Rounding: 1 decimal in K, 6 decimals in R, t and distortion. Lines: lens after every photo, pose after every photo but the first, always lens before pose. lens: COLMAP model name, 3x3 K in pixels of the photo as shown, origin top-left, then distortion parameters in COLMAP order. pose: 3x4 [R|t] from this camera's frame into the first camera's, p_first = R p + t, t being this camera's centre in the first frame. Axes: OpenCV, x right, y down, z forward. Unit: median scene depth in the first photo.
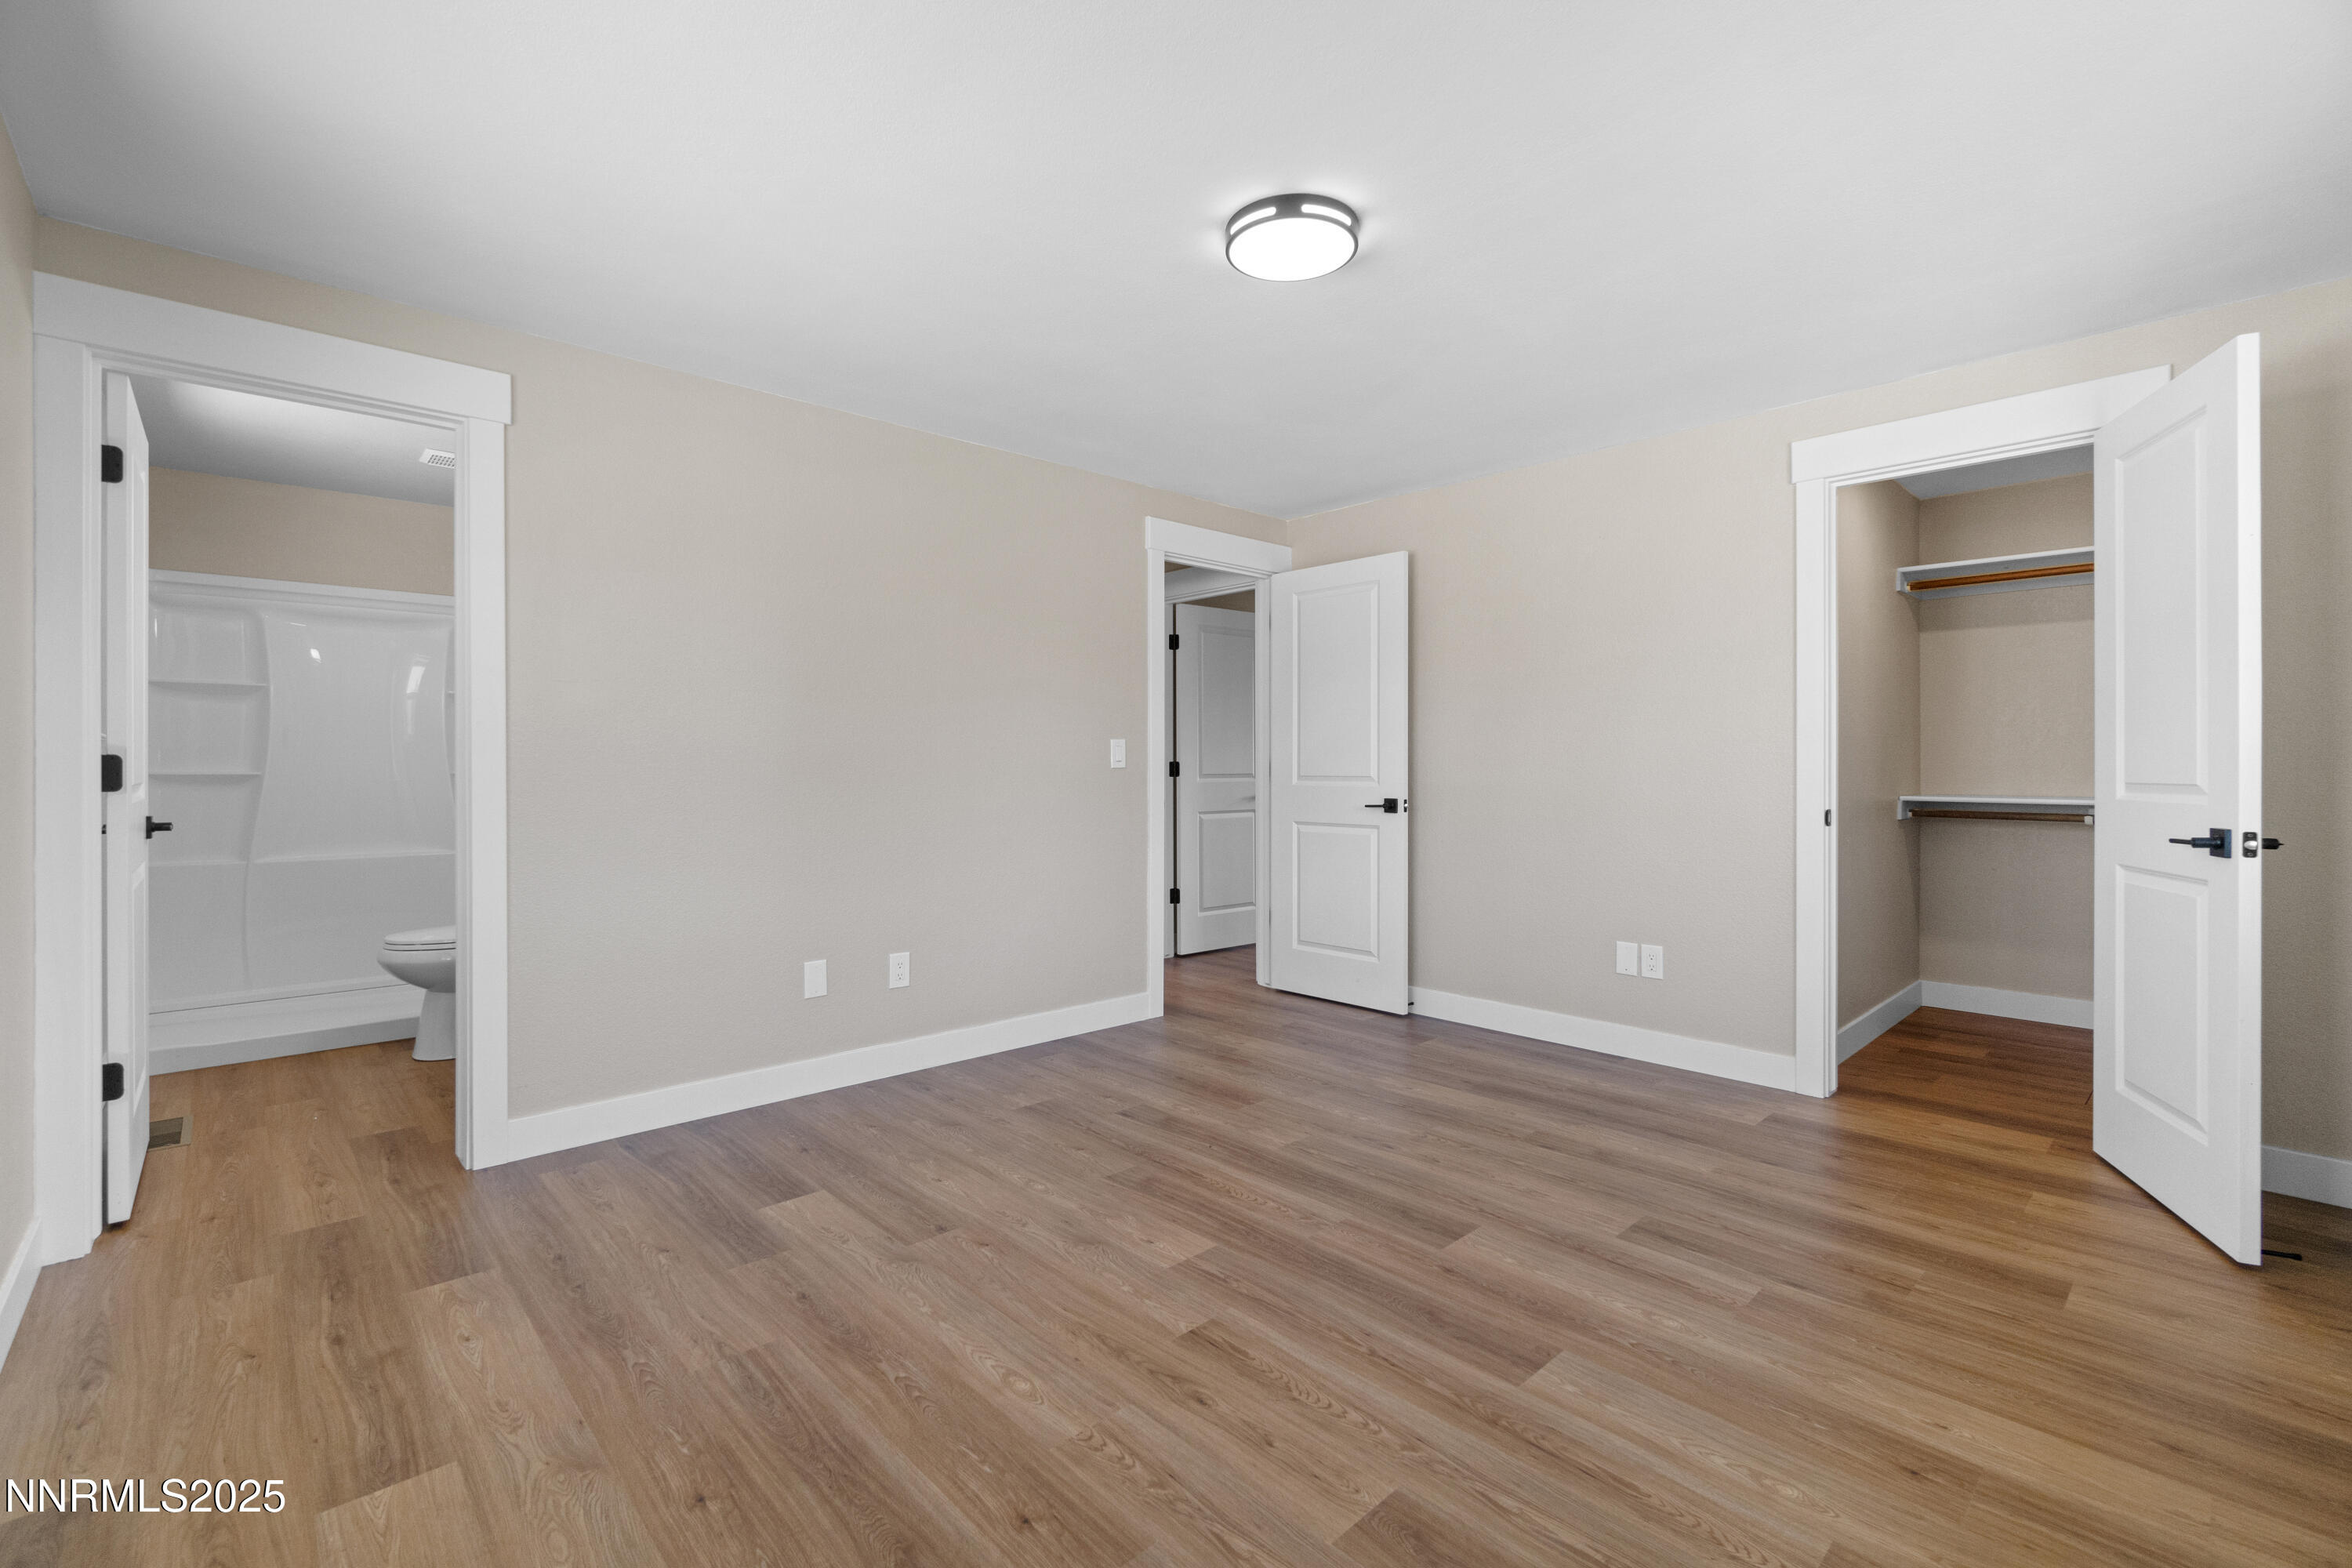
lens RADIAL K [[1011.0, 0, 1163.2], [0, 1011.0, 787.6], [0, 0, 1]] dist [-0.004543, 0.000357]
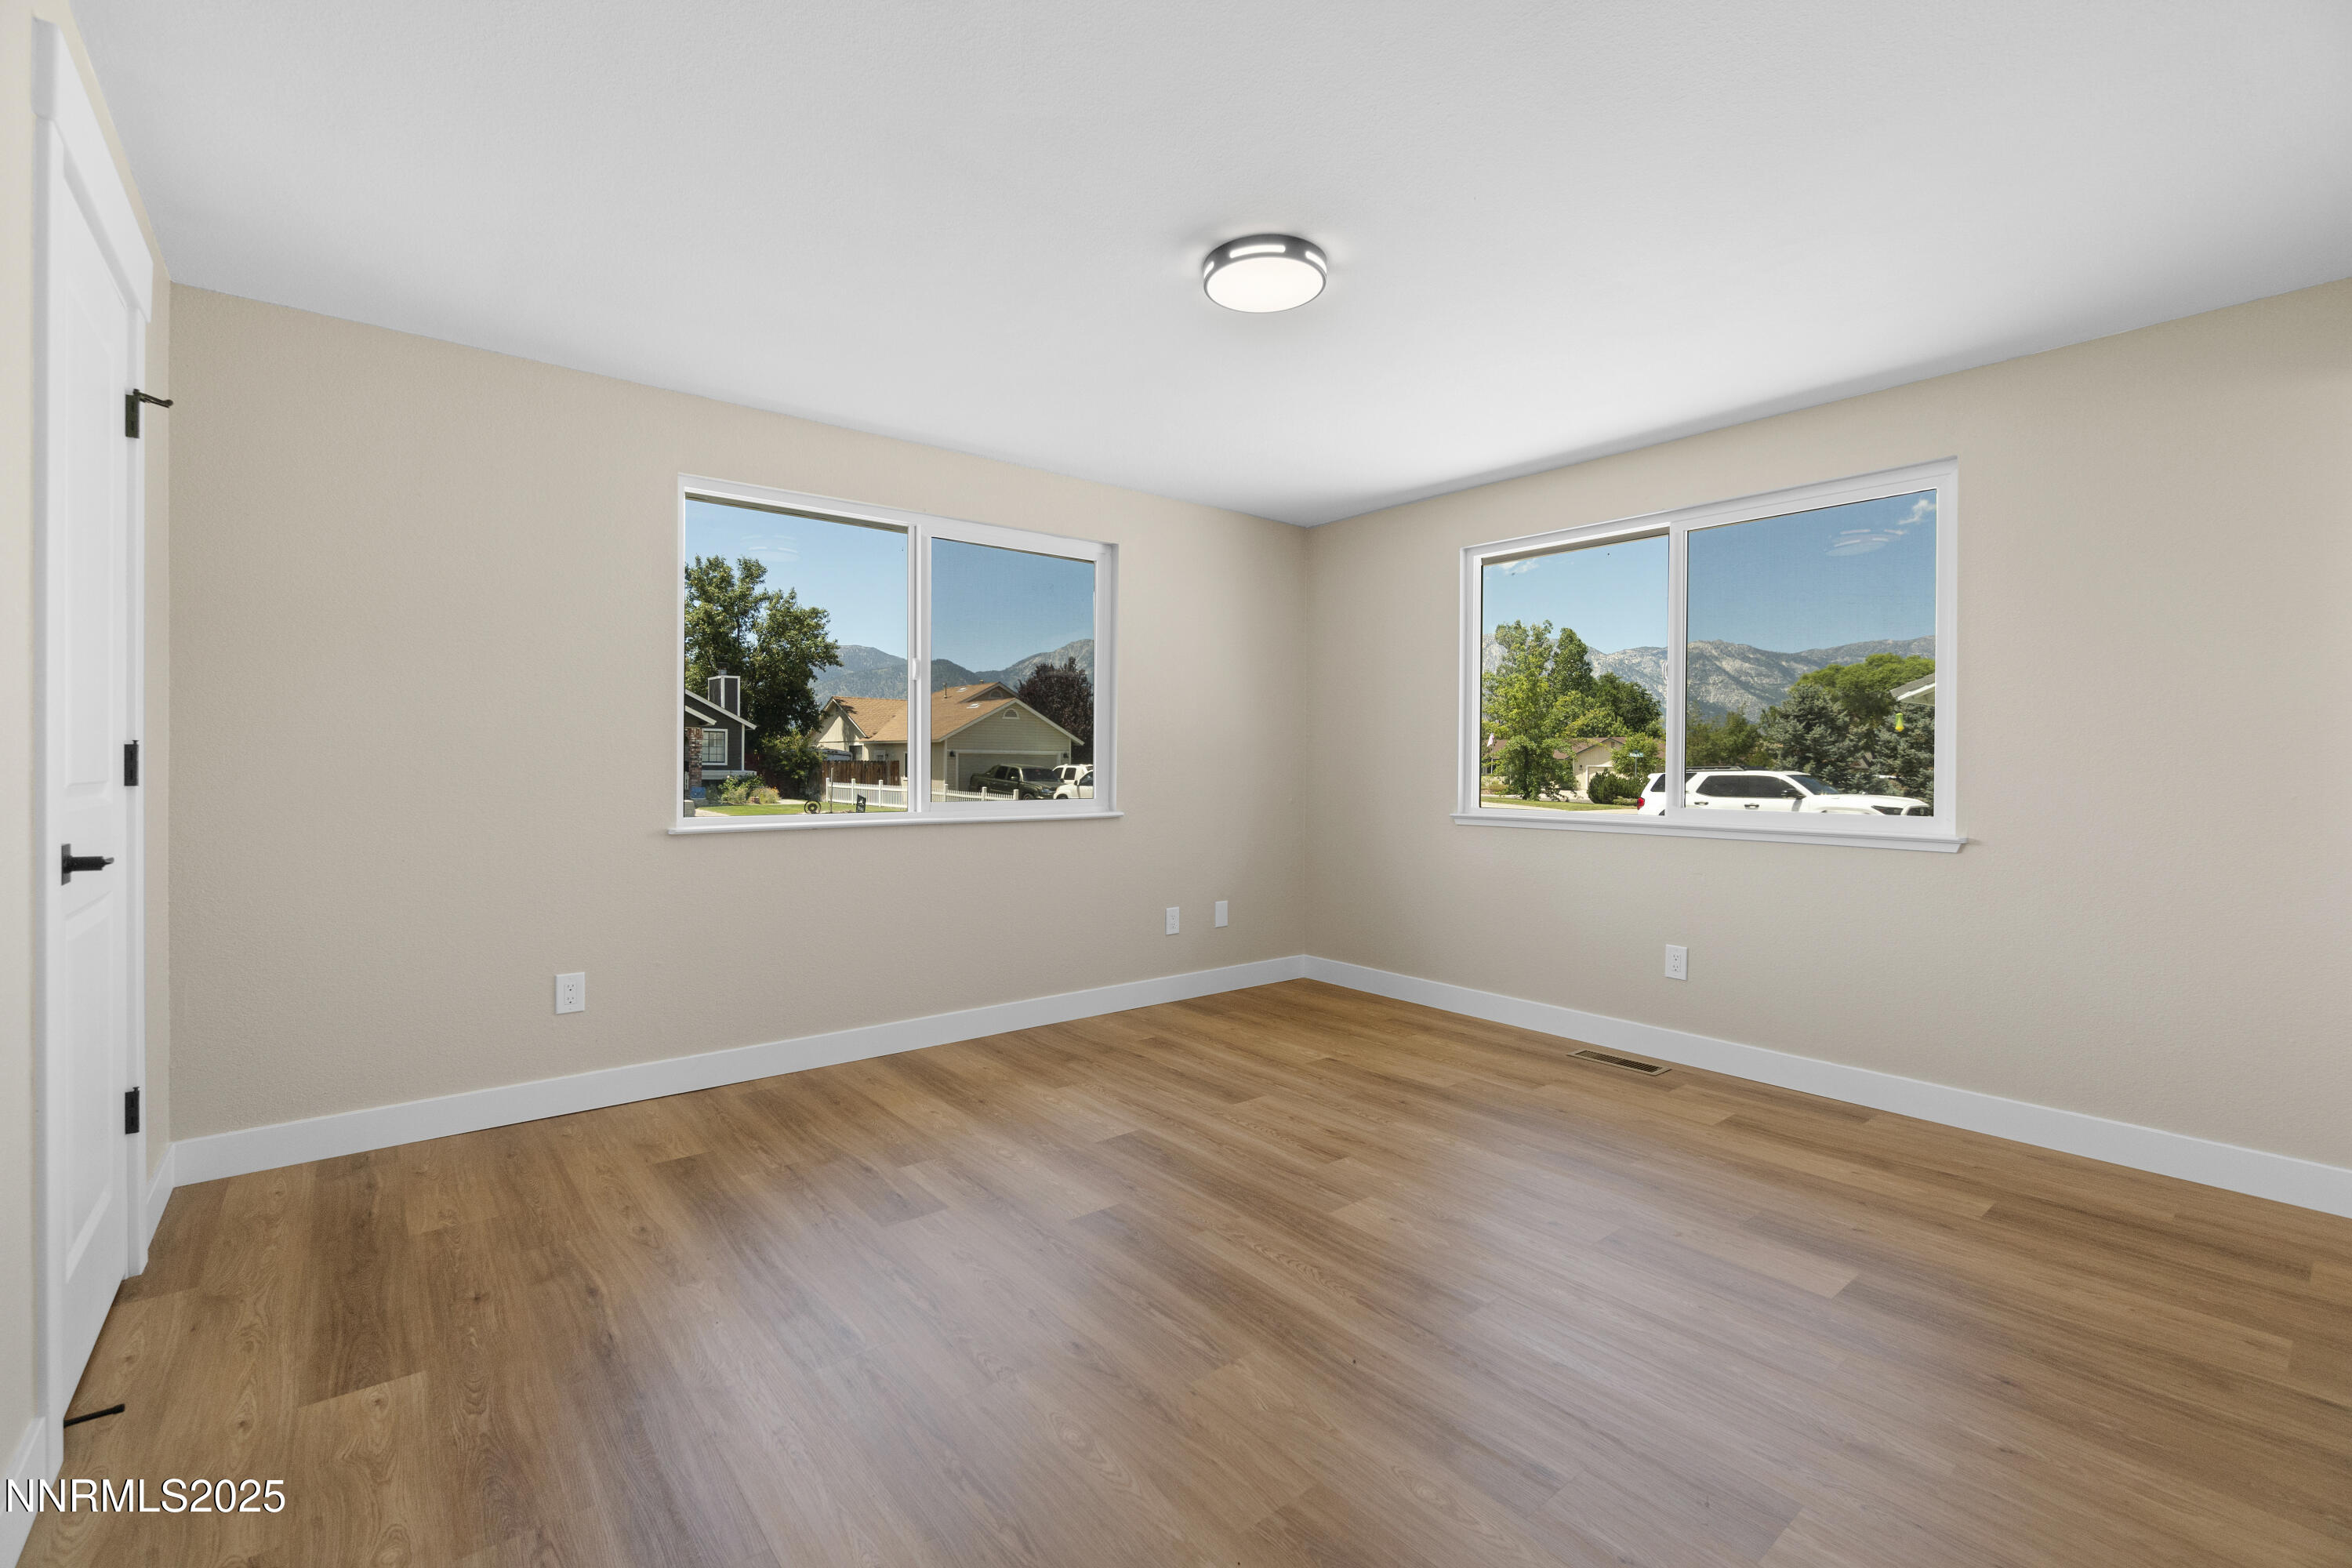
lens RADIAL K [[1011.0, 0, 1163.2], [0, 1011.0, 787.6], [0, 0, 1]] dist [-0.004543, 0.000357]
pose [[-0.998077, -0.008231, 0.061440, 0.194355], [-0.005545, 0.999027, 0.043756, -0.049649], [-0.061741, 0.043332, -0.997151, 2.404329]]
